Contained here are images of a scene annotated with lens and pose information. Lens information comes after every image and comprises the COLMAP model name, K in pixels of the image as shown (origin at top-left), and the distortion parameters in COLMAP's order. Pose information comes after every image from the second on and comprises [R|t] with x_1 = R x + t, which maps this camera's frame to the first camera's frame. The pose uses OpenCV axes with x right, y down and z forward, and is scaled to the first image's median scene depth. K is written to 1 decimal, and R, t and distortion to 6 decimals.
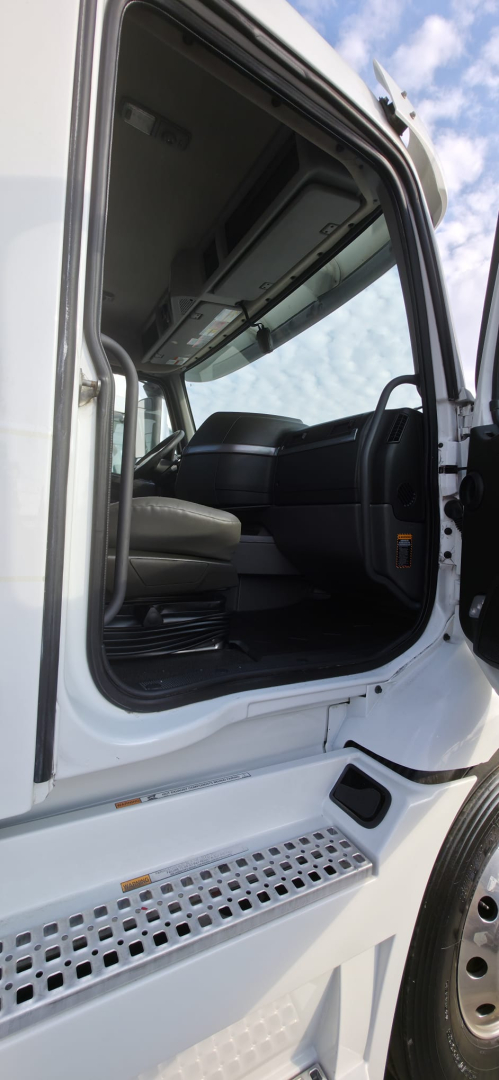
lens RADIAL K [[444.4, 0, 249.5], [0, 444.4, 540.0], [0, 0, 1]] dist [0.001879, 0.000247]
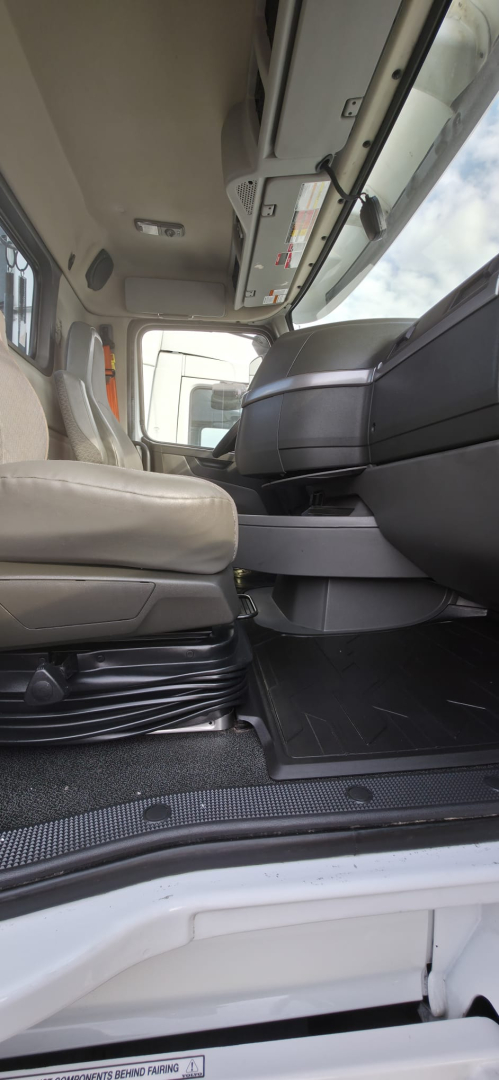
lens RADIAL K [[444.4, 0, 249.5], [0, 444.4, 540.0], [0, 0, 1]] dist [0.001879, 0.000247]
pose [[0.922186, -0.030860, -0.385514, 0.129718], [0.048283, 0.998199, 0.035592, -0.005986], [0.383721, -0.051437, 0.922015, 0.361185]]
